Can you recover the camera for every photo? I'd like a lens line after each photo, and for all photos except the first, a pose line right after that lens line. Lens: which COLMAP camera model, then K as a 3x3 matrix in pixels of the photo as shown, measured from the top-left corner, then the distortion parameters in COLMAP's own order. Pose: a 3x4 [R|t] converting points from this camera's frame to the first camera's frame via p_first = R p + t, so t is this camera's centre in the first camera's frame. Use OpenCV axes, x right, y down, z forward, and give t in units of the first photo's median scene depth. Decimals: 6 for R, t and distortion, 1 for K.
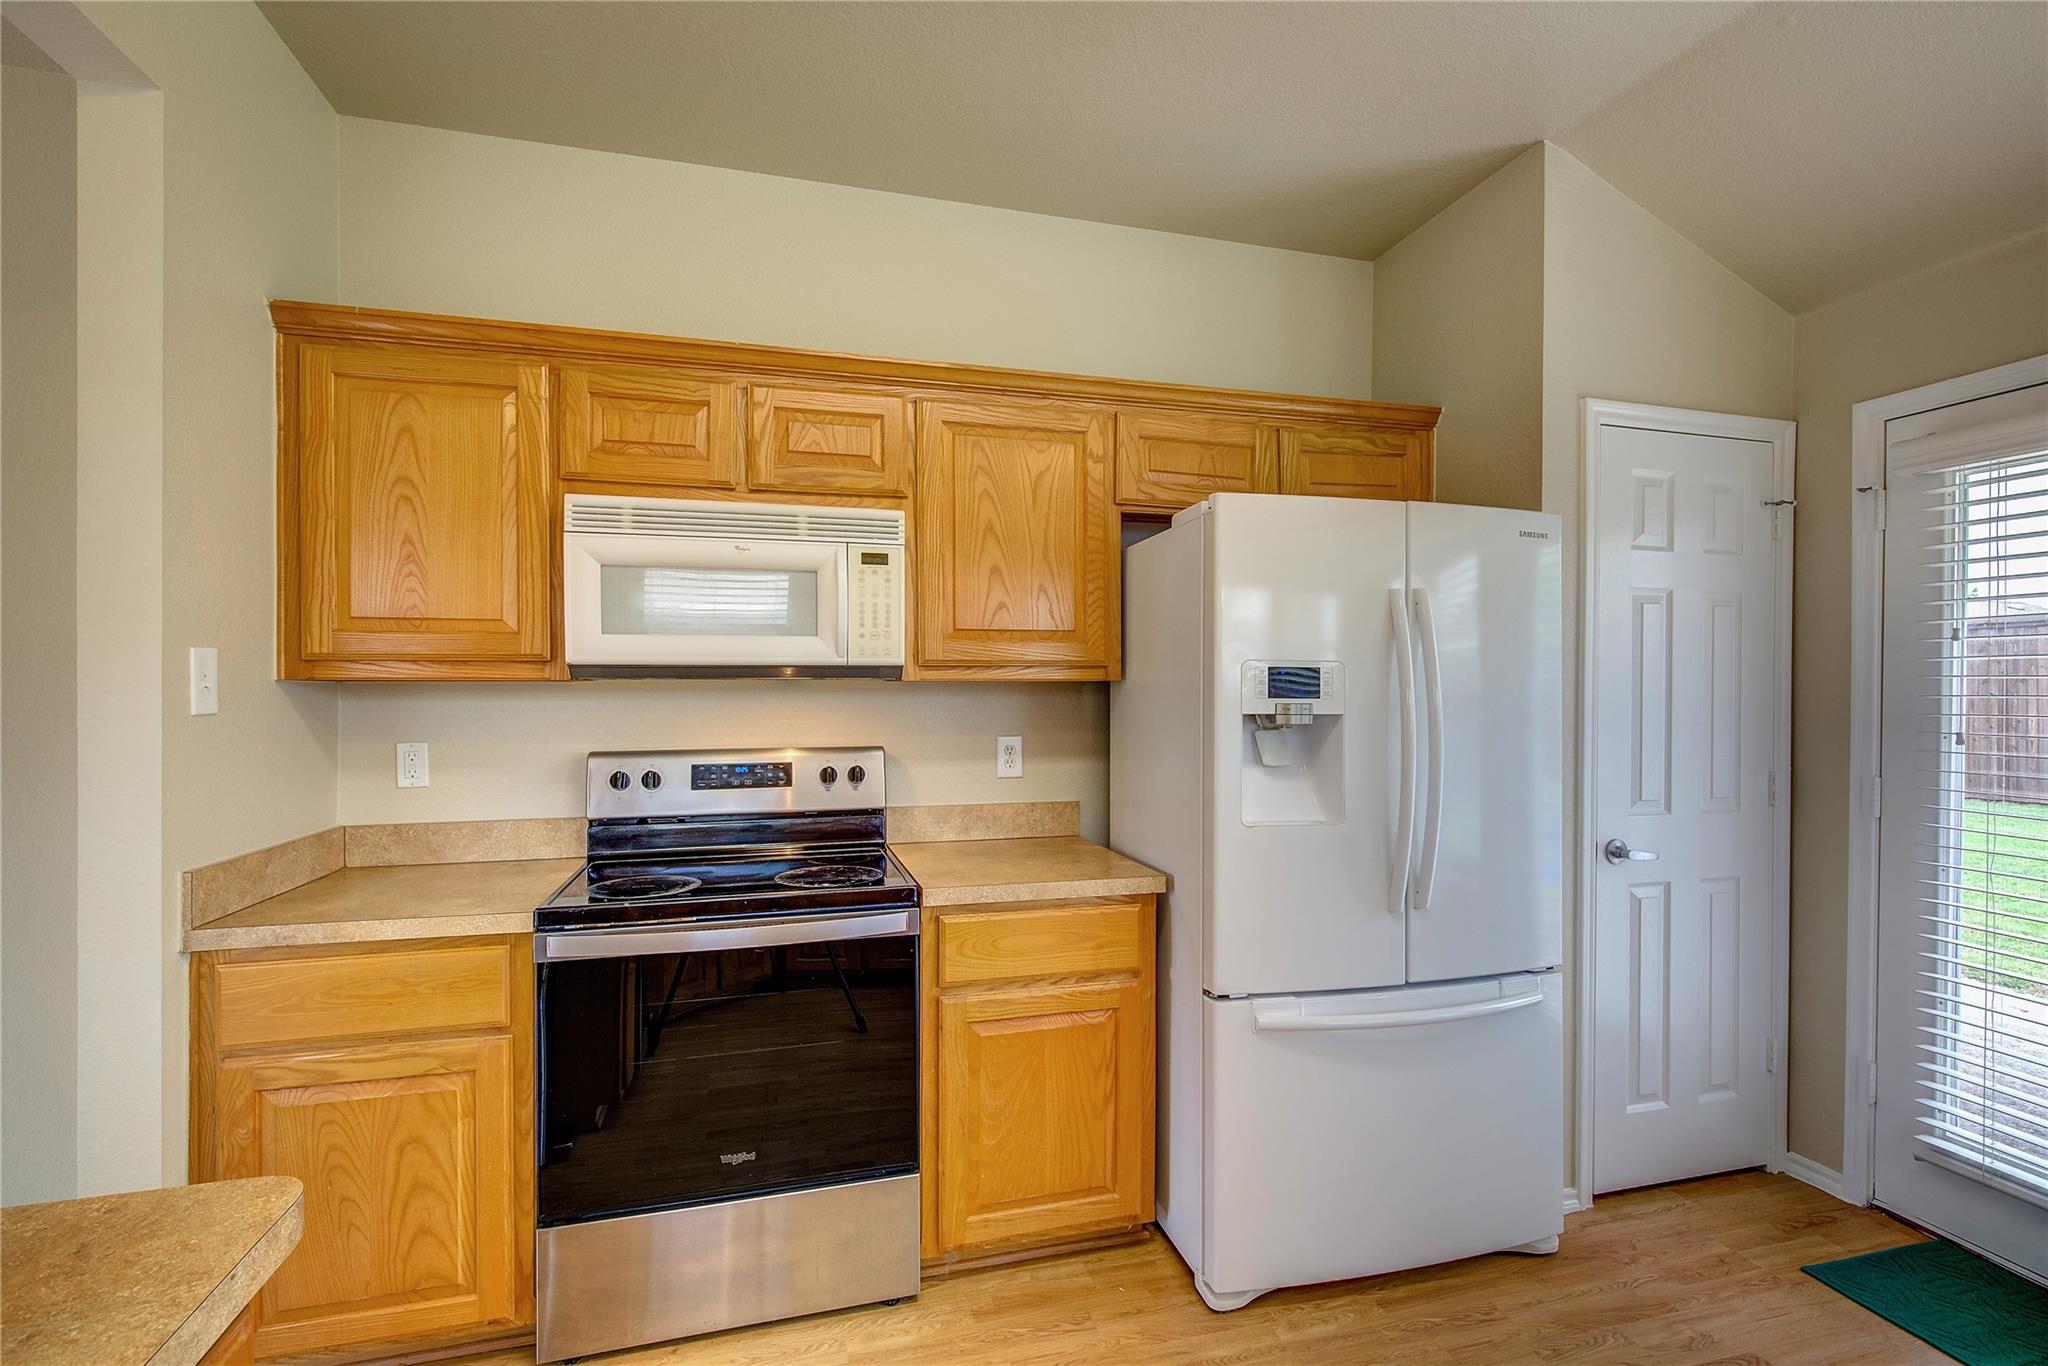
lens RADIAL K [[919.5, 0, 1027.3], [0, 919.5, 704.5], [0, 0, 1]] dist [-0.000703, -0.000062]
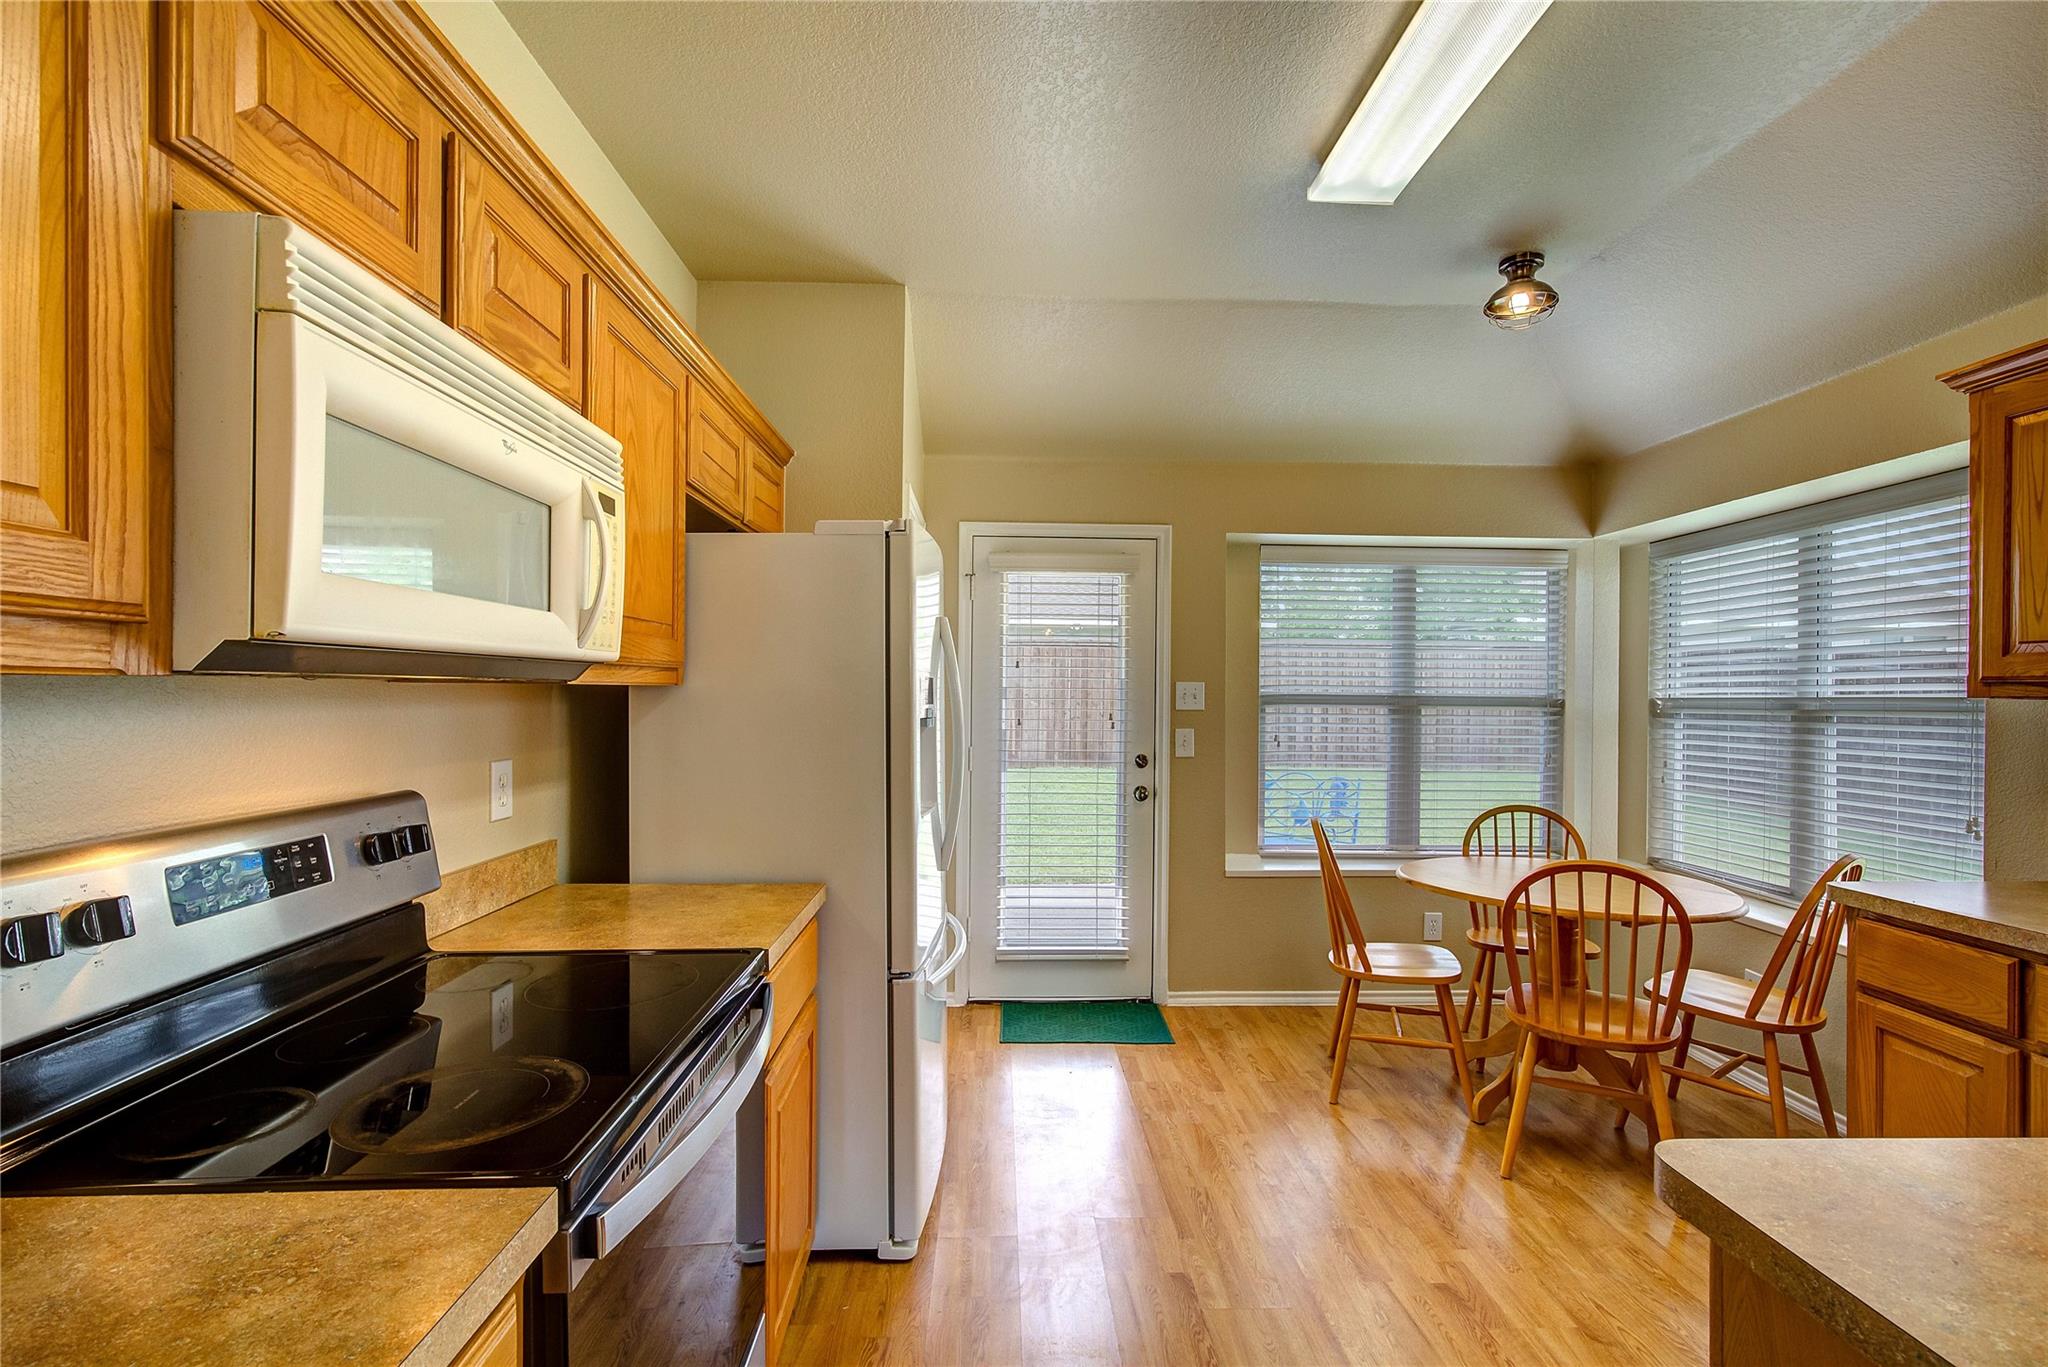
lens RADIAL K [[929.2, 0, 1018.5], [0, 929.2, 693.5], [0, 0, 1]] dist [0.000719, 0.000311]
pose [[0.237237, -0.001532, 0.971451, -0.721124], [0.009351, 0.999956, -0.000707, -0.014619], [-0.971407, 0.009252, 0.237240, 0.517832]]
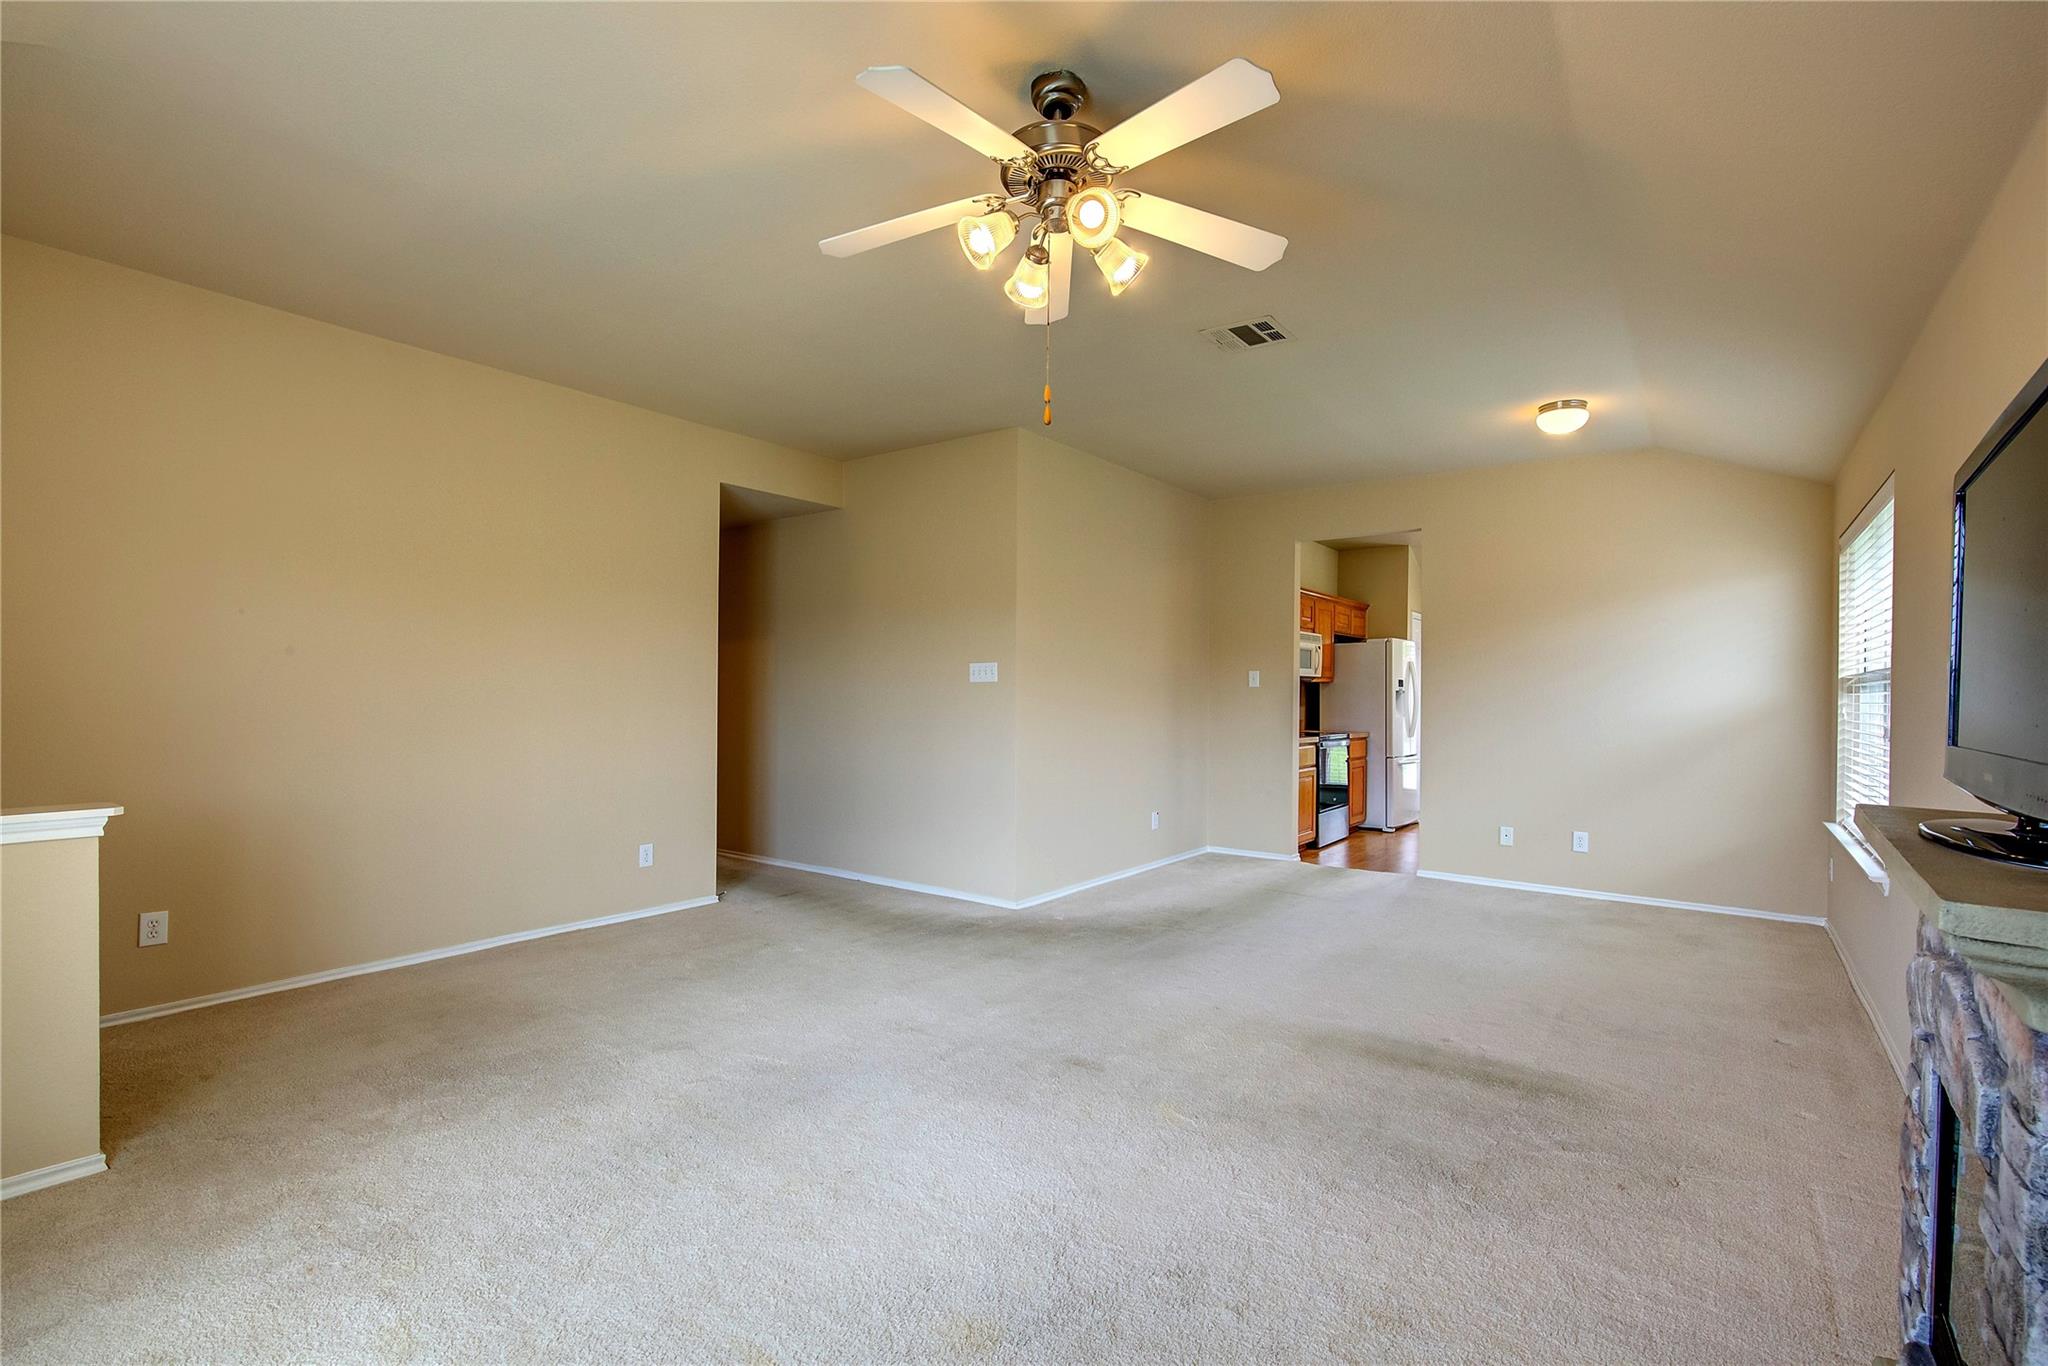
lens RADIAL K [[929.2, 0, 1018.5], [0, 929.2, 693.0], [0, 0, 1]] dist [0.000719, 0.000311]
pose [[0.791189, -0.002045, 0.611568, -3.346463], [-0.000082, 0.999994, 0.003449, 0.008231], [-0.611572, -0.002779, 0.791184, -1.226601]]
